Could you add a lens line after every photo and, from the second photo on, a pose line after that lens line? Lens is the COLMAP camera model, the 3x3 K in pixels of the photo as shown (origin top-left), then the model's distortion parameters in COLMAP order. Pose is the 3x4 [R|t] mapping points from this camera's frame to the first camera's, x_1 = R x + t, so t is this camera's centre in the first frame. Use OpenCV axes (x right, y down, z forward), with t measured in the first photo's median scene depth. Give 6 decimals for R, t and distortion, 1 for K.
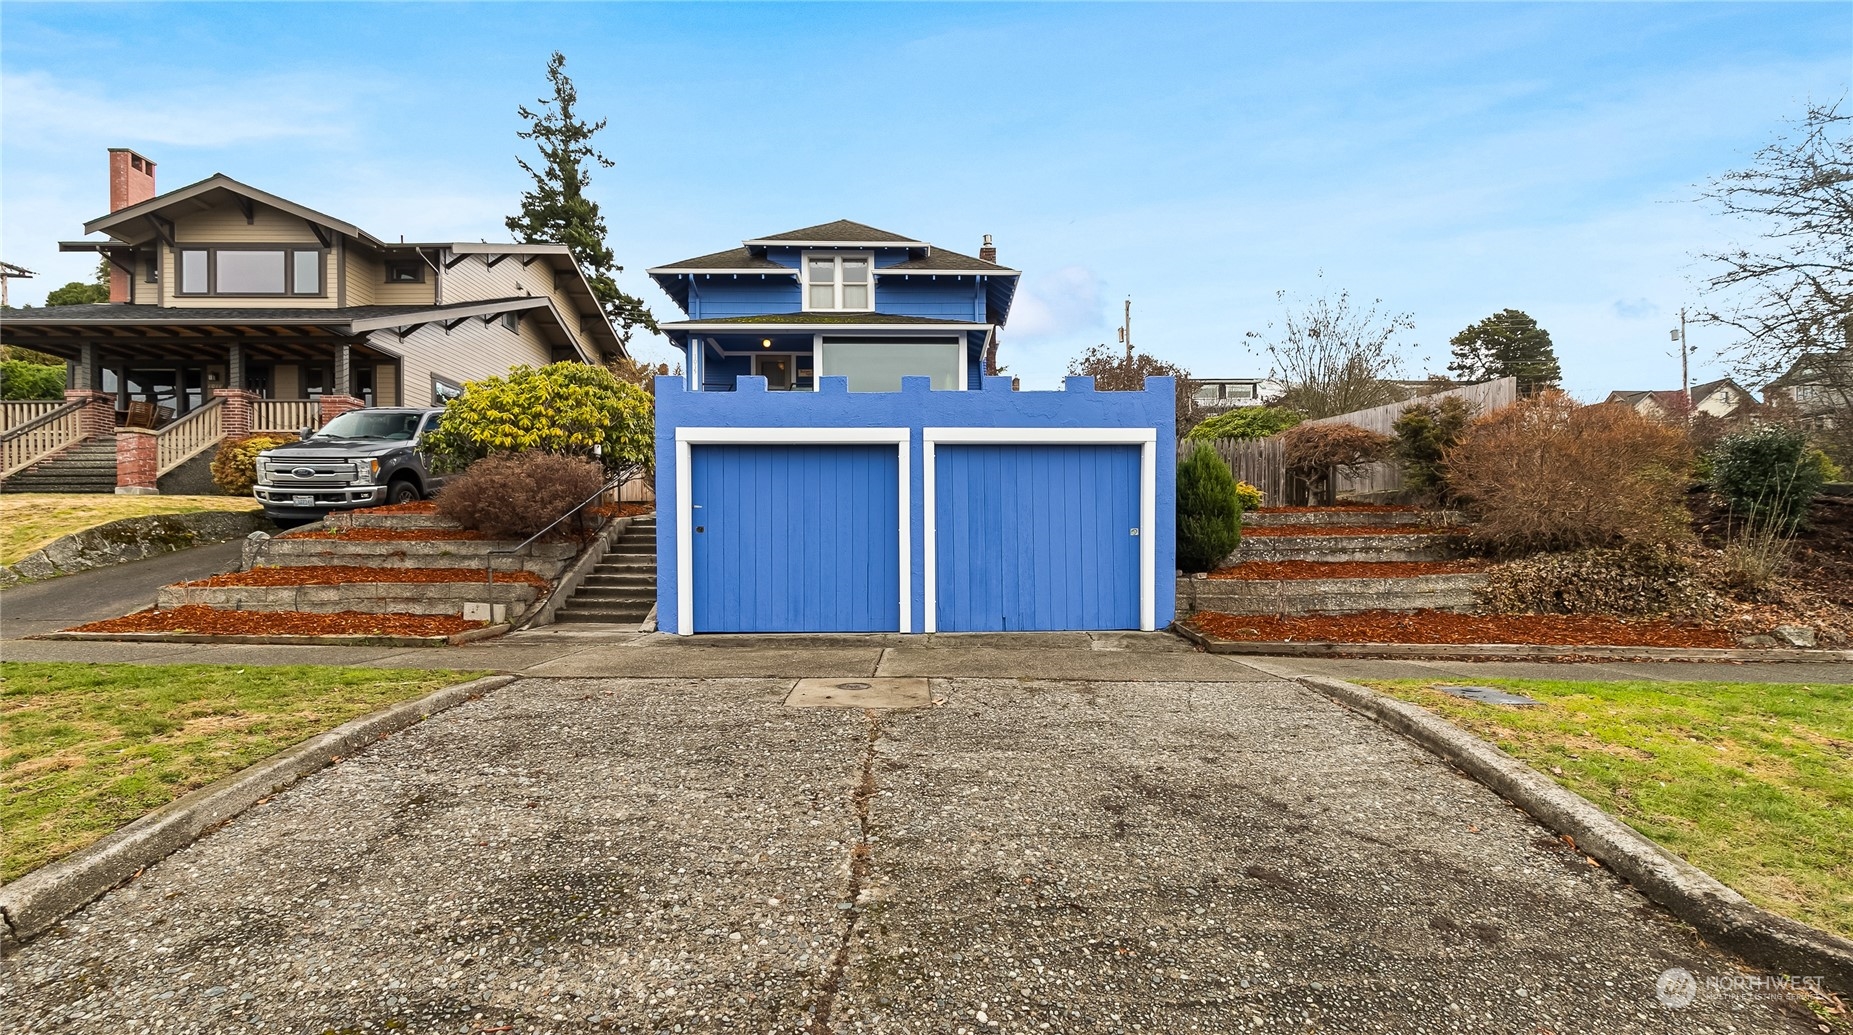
lens RADIAL K [[883.7, 0, 913.5], [0, 883.7, 568.9], [0, 0, 1]] dist [0.007052, -0.000361]
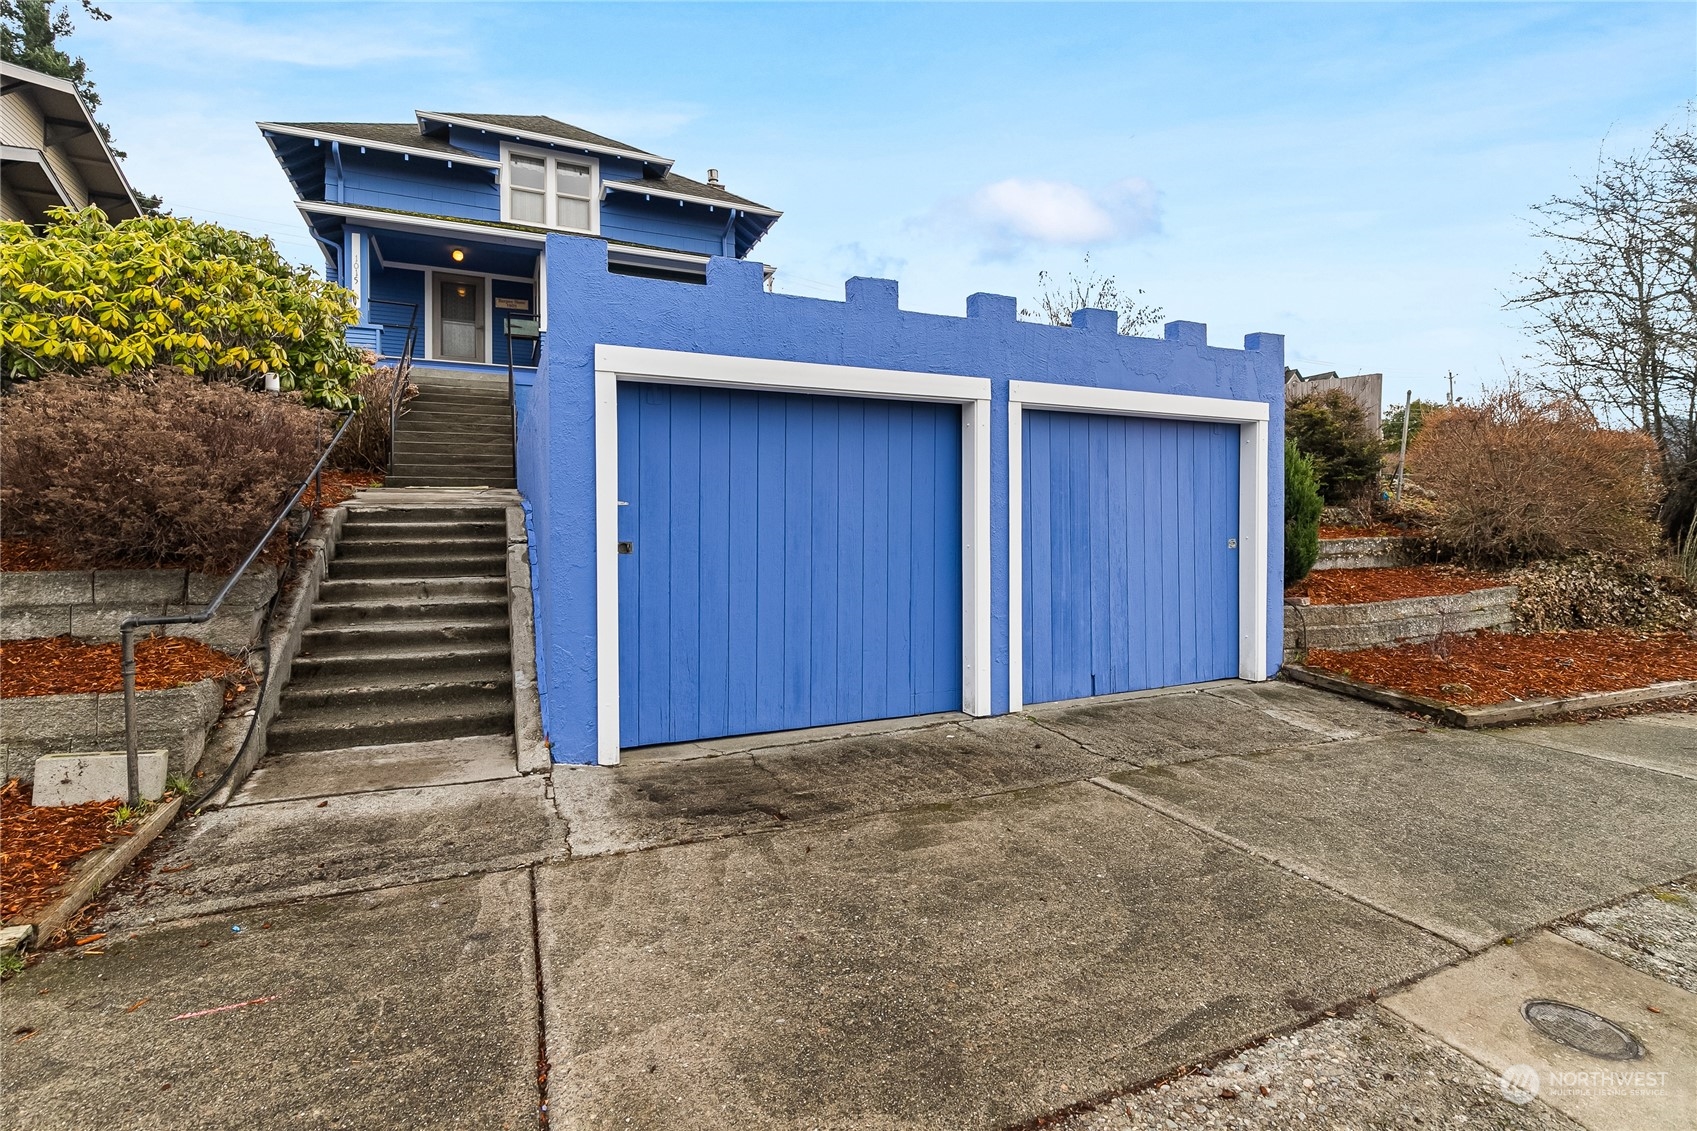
lens RADIAL K [[824.7, 0, 846.2], [0, 824.7, 531.4], [0, 0, 1]] dist [0.003056, 0.000934]
pose [[0.911939, -0.003898, 0.410308, -0.268679], [0.004407, 0.999990, -0.000293, -0.044824], [-0.410303, 0.002075, 0.911947, 0.428232]]
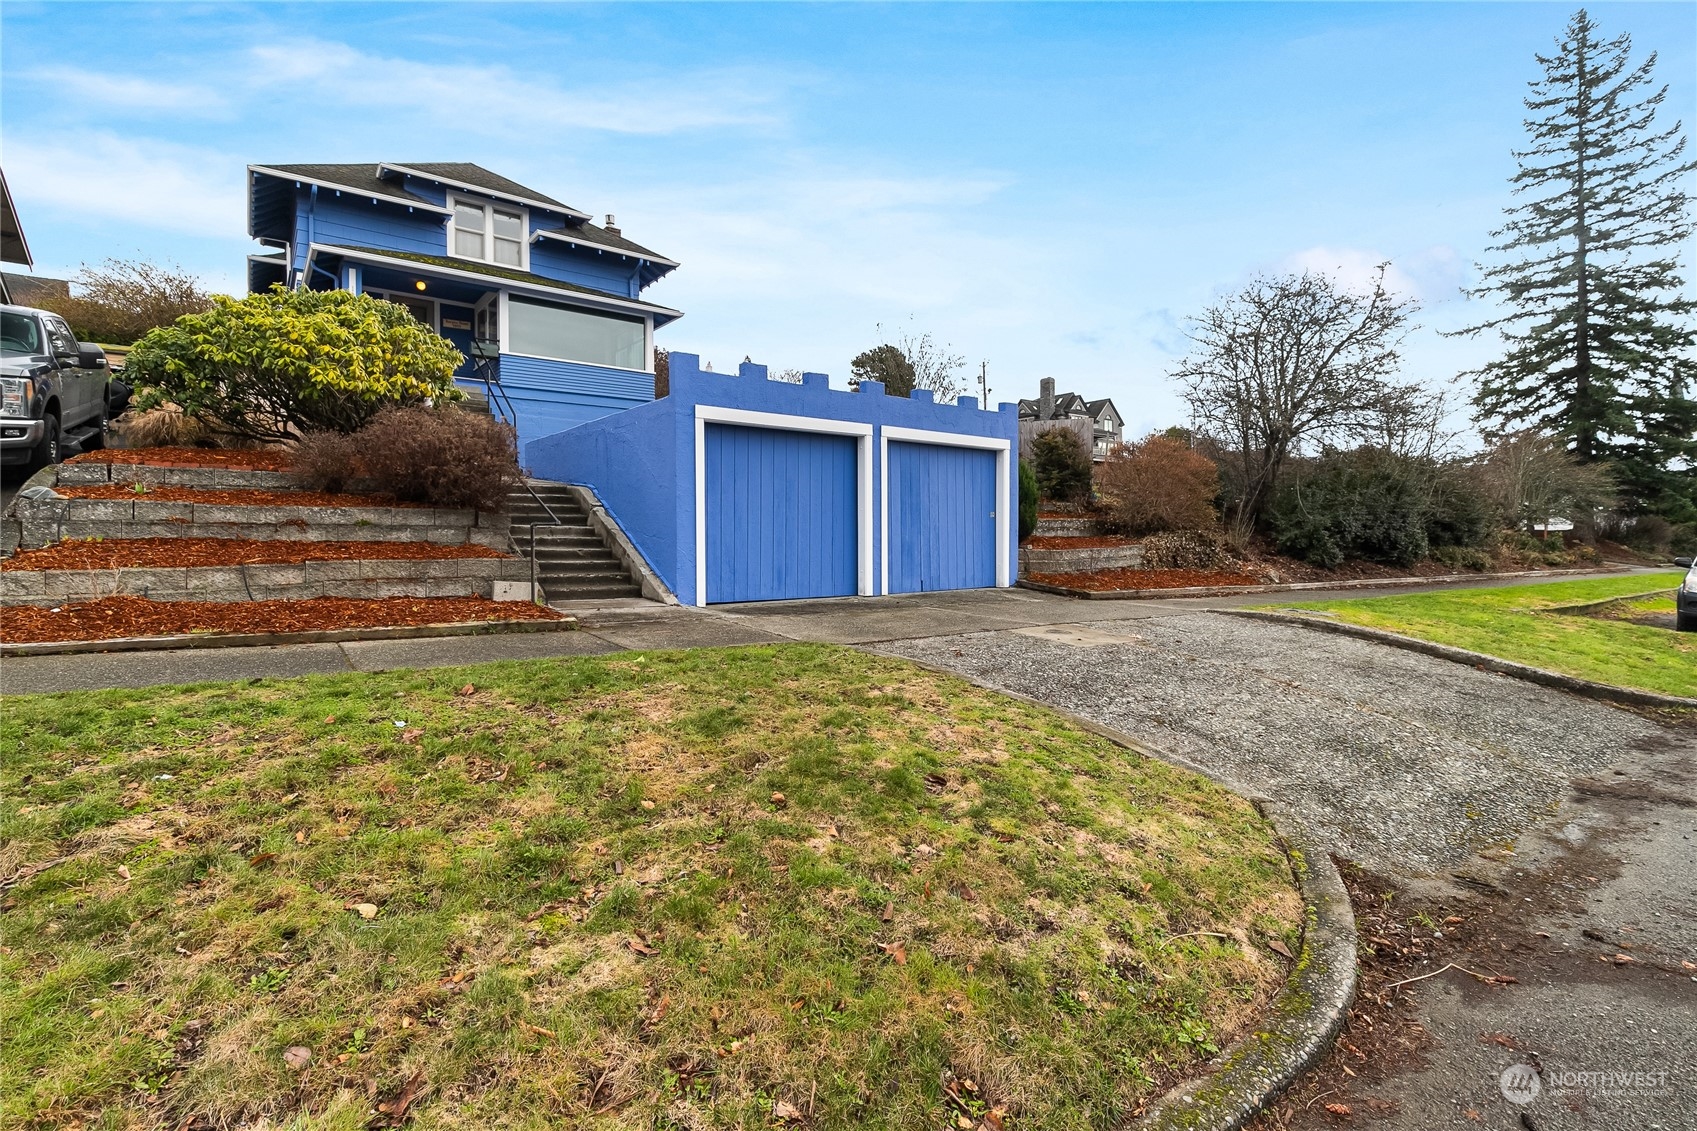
lens RADIAL K [[839.3, 0, 876.9], [0, 839.3, 523.8], [0, 0, 1]] dist [0.012288, -0.000200]
pose [[0.779878, 0.012982, 0.625797, -0.582820], [-0.003733, 0.999864, -0.016091, -0.005413], [-0.625921, 0.010213, 0.779820, 0.090402]]
